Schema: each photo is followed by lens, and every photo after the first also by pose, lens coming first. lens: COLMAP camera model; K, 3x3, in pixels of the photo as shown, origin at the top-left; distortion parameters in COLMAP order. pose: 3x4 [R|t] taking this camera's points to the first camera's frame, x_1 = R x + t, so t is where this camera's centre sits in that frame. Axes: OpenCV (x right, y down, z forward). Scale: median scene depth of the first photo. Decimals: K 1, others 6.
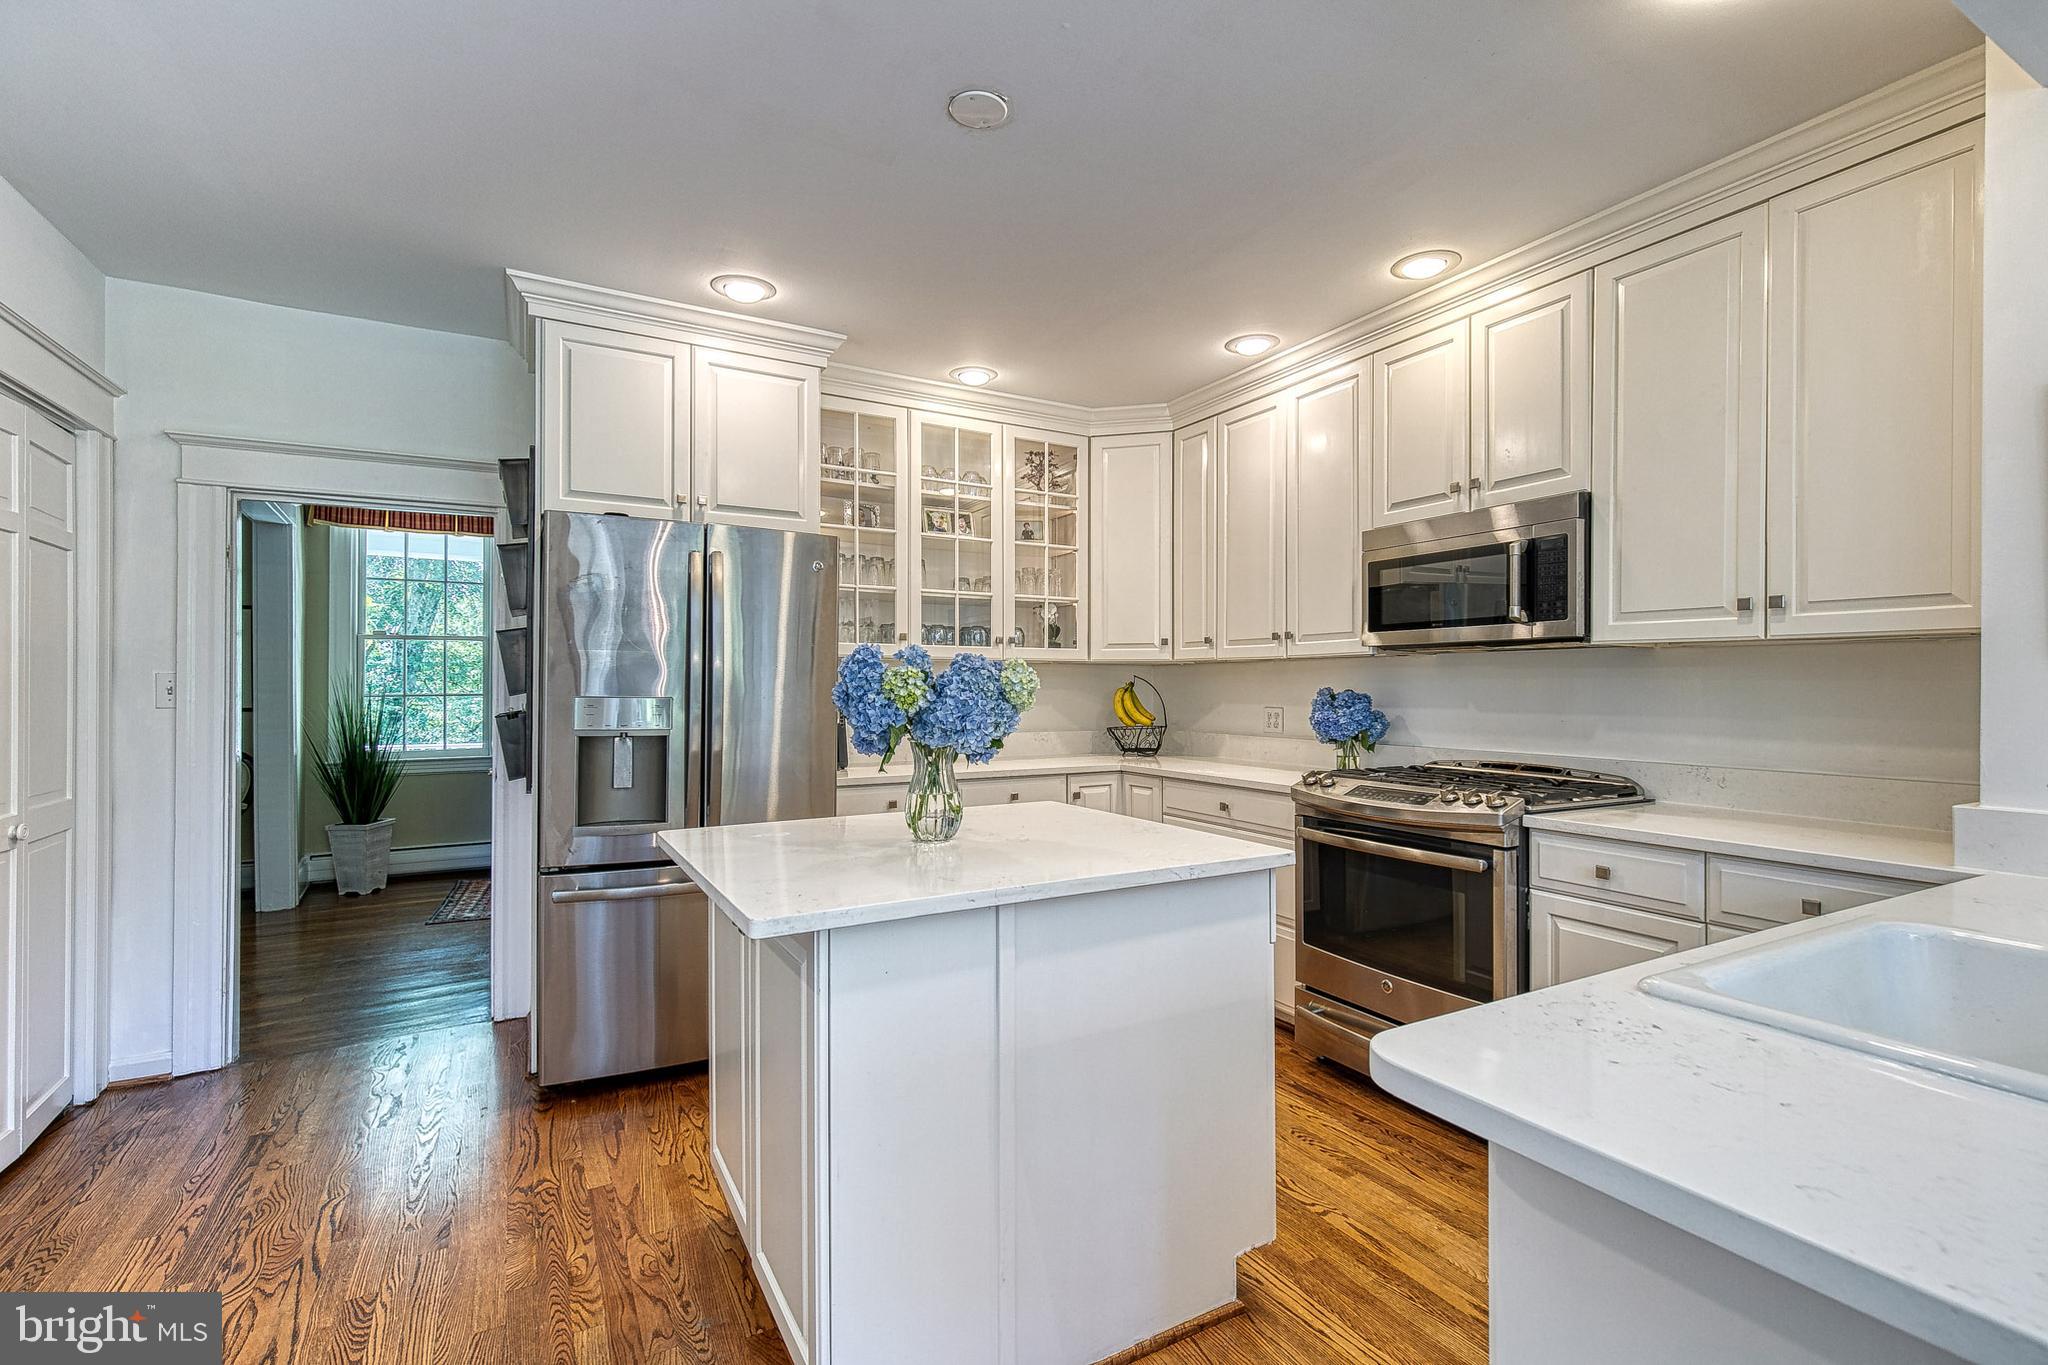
lens RADIAL K [[920.4, 0, 1040.6], [0, 920.4, 686.8], [0, 0, 1]] dist [0.006710, -0.000706]
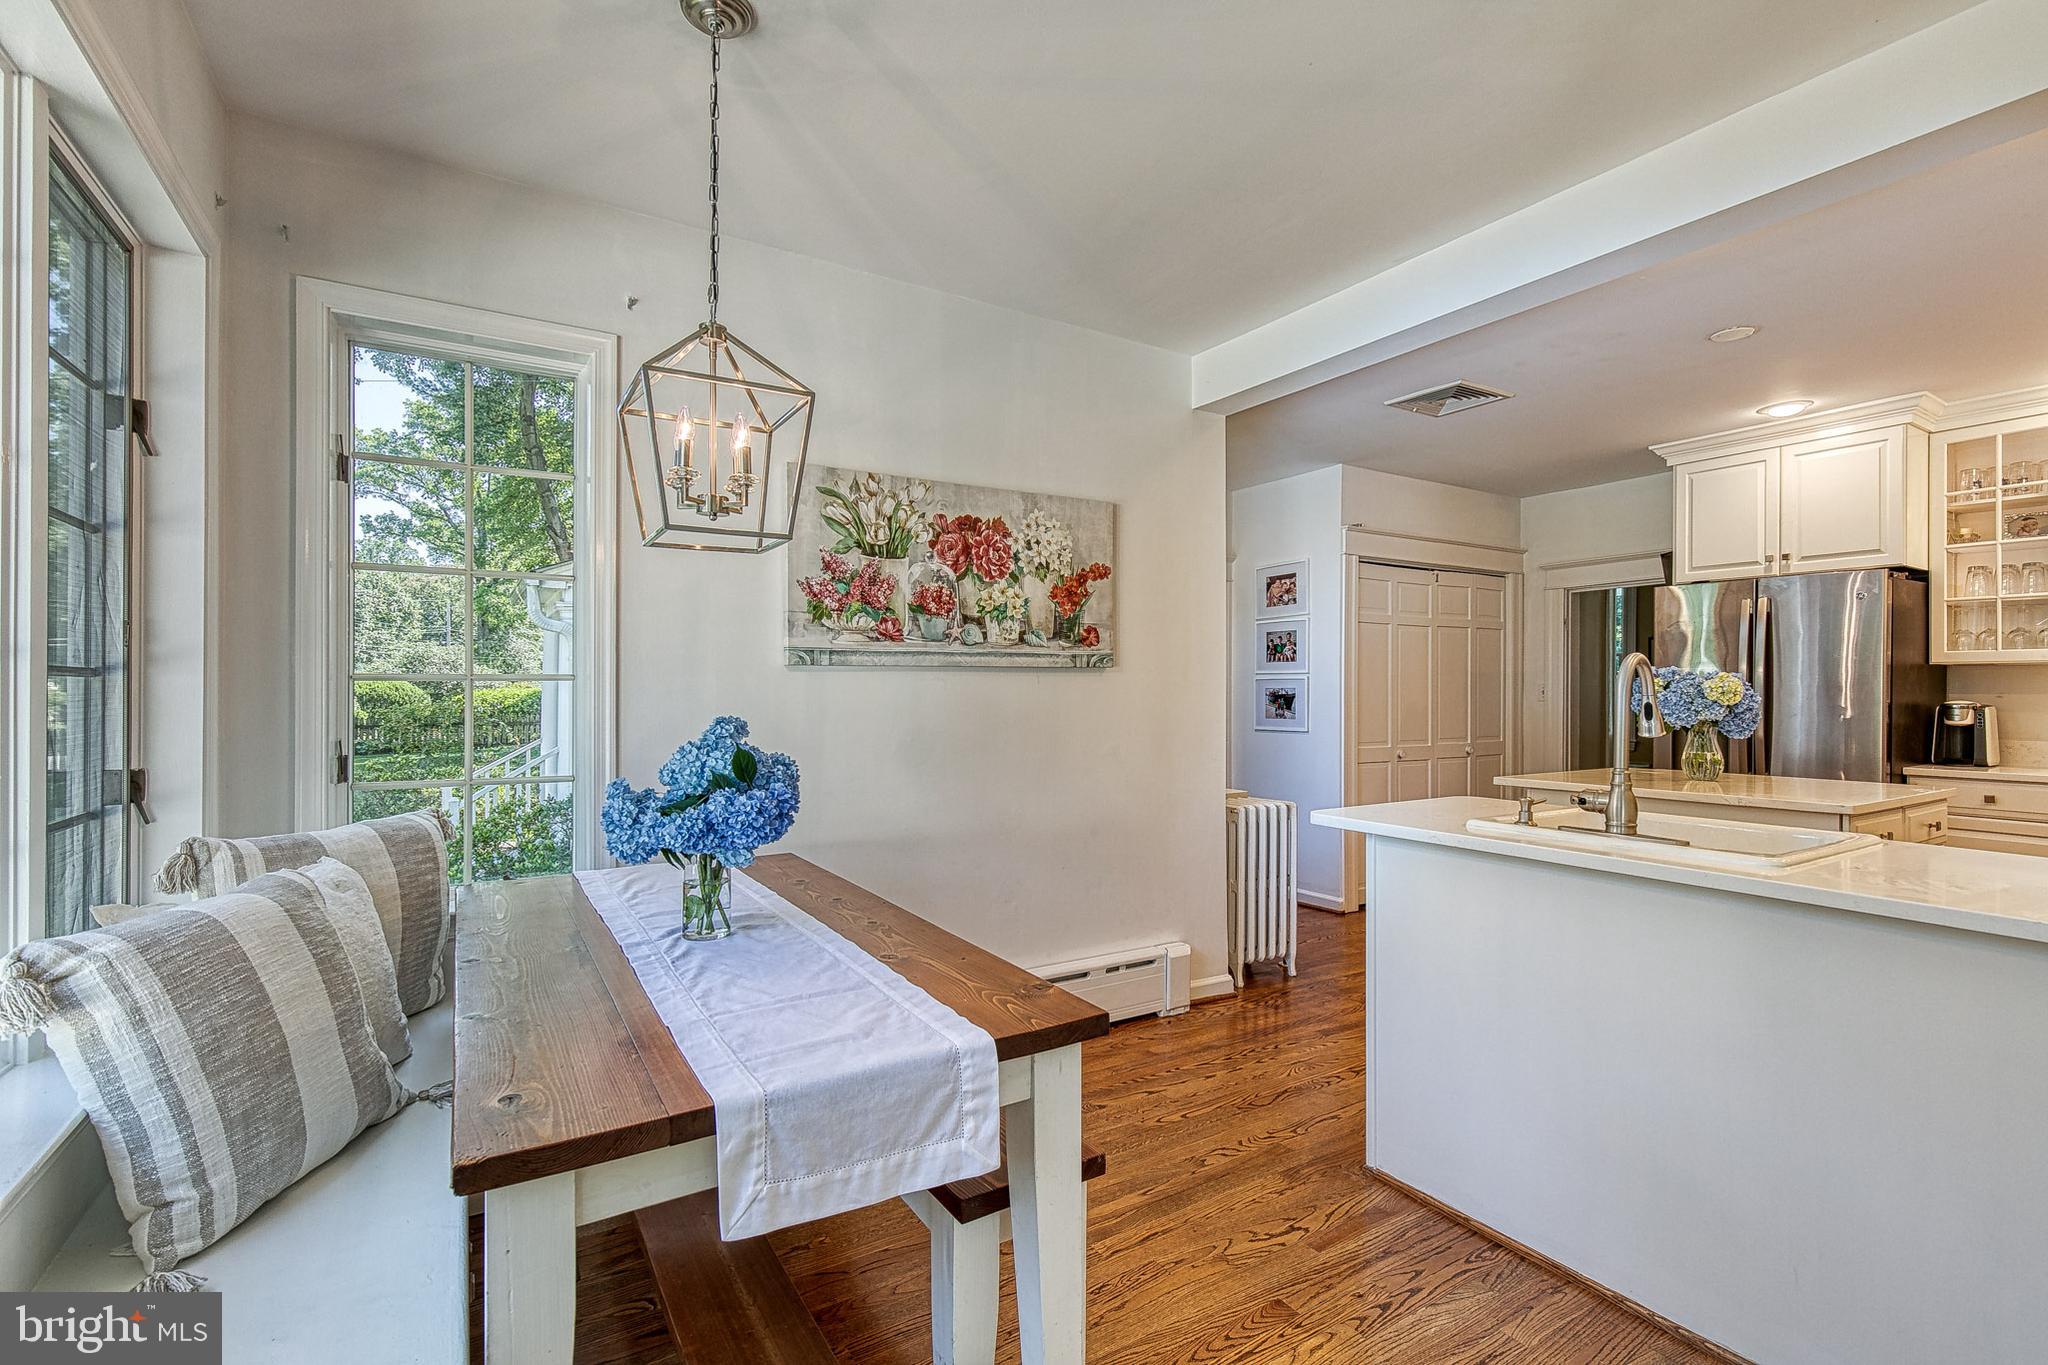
lens RADIAL K [[920.4, 0, 1040.6], [0, 920.4, 686.8], [0, 0, 1]] dist [0.006710, -0.000706]
pose [[0.049511, -0.005116, -0.998760, 1.037855], [-0.003316, 0.999981, -0.005287, 0.005510], [0.998768, 0.003574, 0.049493, -0.202660]]
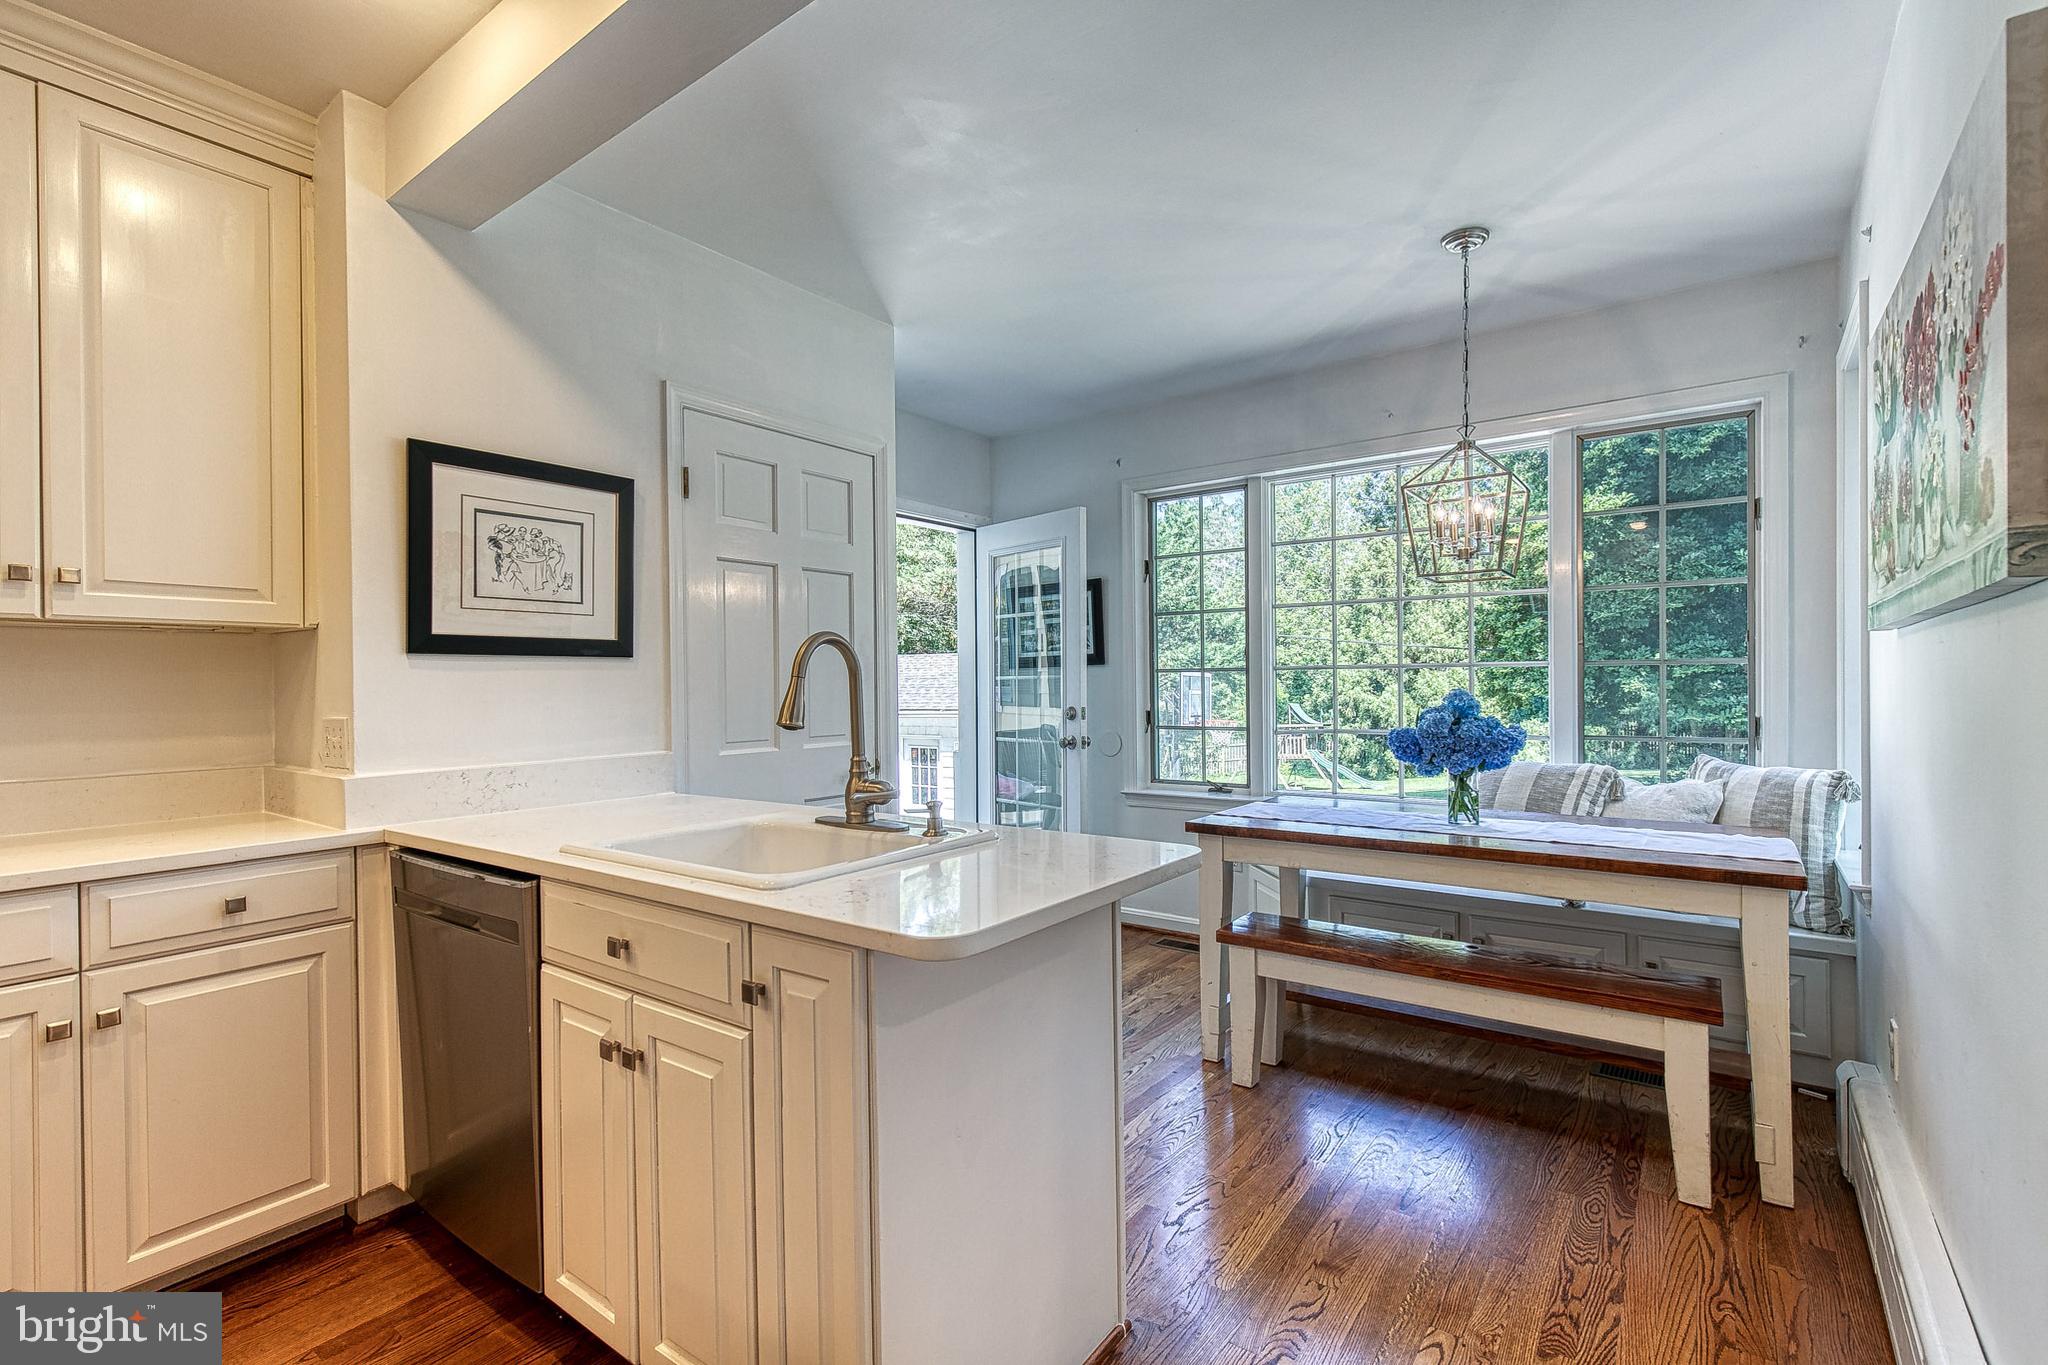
lens RADIAL K [[920.4, 0, 1040.6], [0, 920.4, 686.8], [0, 0, 1]] dist [0.006710, -0.000706]
pose [[-0.411967, -0.003019, 0.911194, -0.247645], [0.009809, 0.999922, 0.007748, 0.008662], [-0.911146, 0.012130, -0.411905, 0.402567]]
